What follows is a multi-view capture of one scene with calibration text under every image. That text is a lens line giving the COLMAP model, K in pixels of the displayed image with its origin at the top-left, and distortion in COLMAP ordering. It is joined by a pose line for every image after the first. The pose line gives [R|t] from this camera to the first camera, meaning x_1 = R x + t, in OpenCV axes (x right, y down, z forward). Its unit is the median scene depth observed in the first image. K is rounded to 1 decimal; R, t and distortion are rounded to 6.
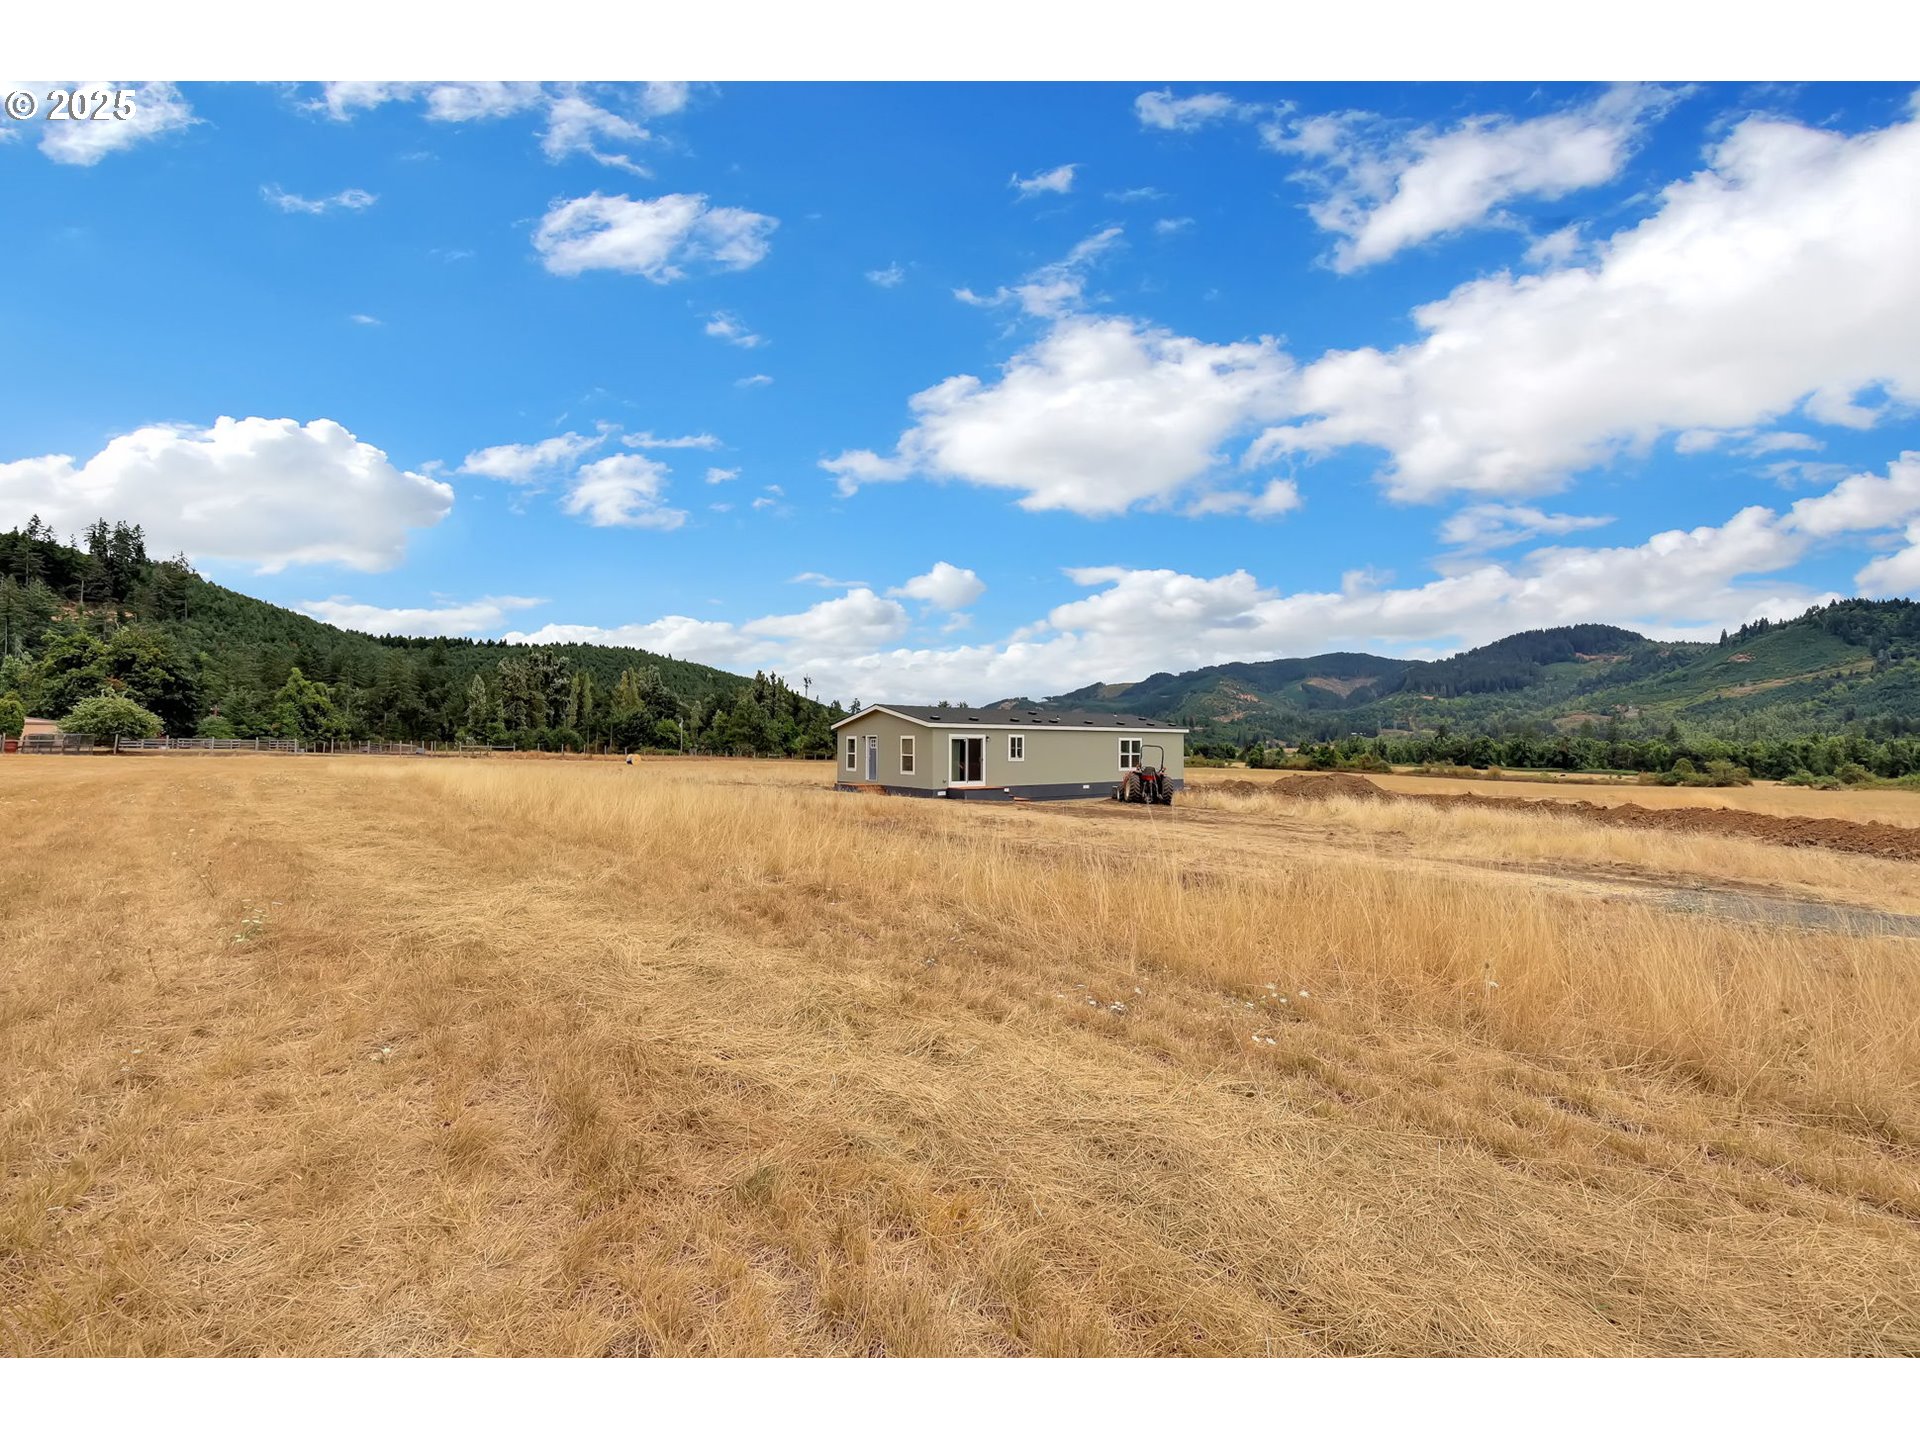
lens RADIAL K [[786.1, 0, 959.7], [0, 786.1, 767.2], [0, 0, 1]] dist [0.000065, -0.000003]
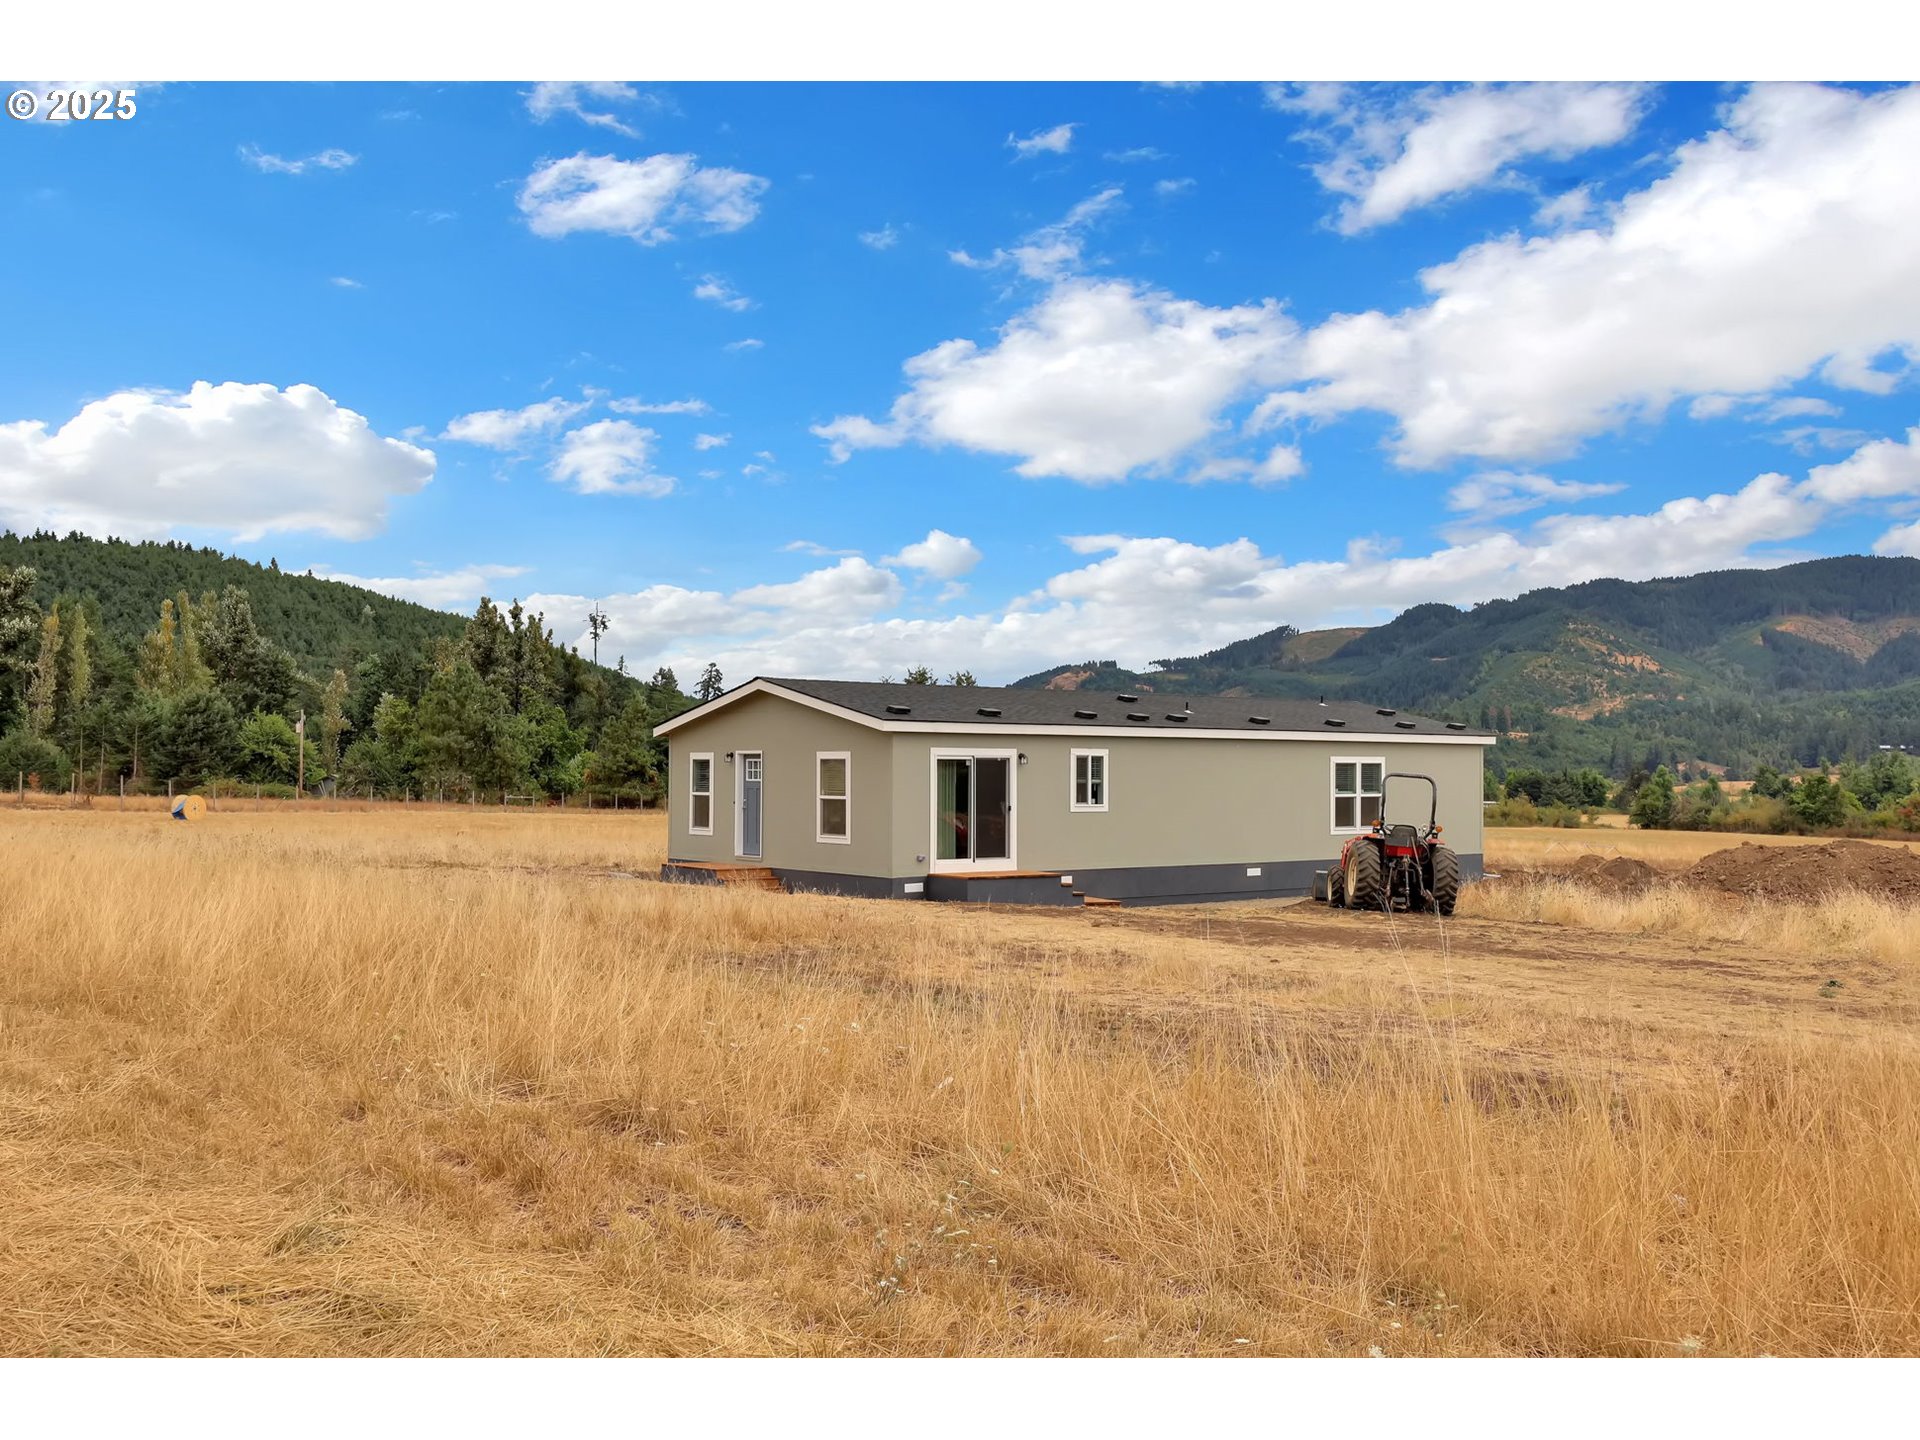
lens RADIAL K [[786.7, 0, 954.5], [0, 786.7, 687.1], [0, 0, 1]] dist [0.000037, 0.000019]
pose [[1.000000, 0.000022, -0.000583, -0.000795], [-0.000060, 0.997880, -0.065082, -0.046555], [0.000580, 0.065082, 0.997880, 0.560618]]
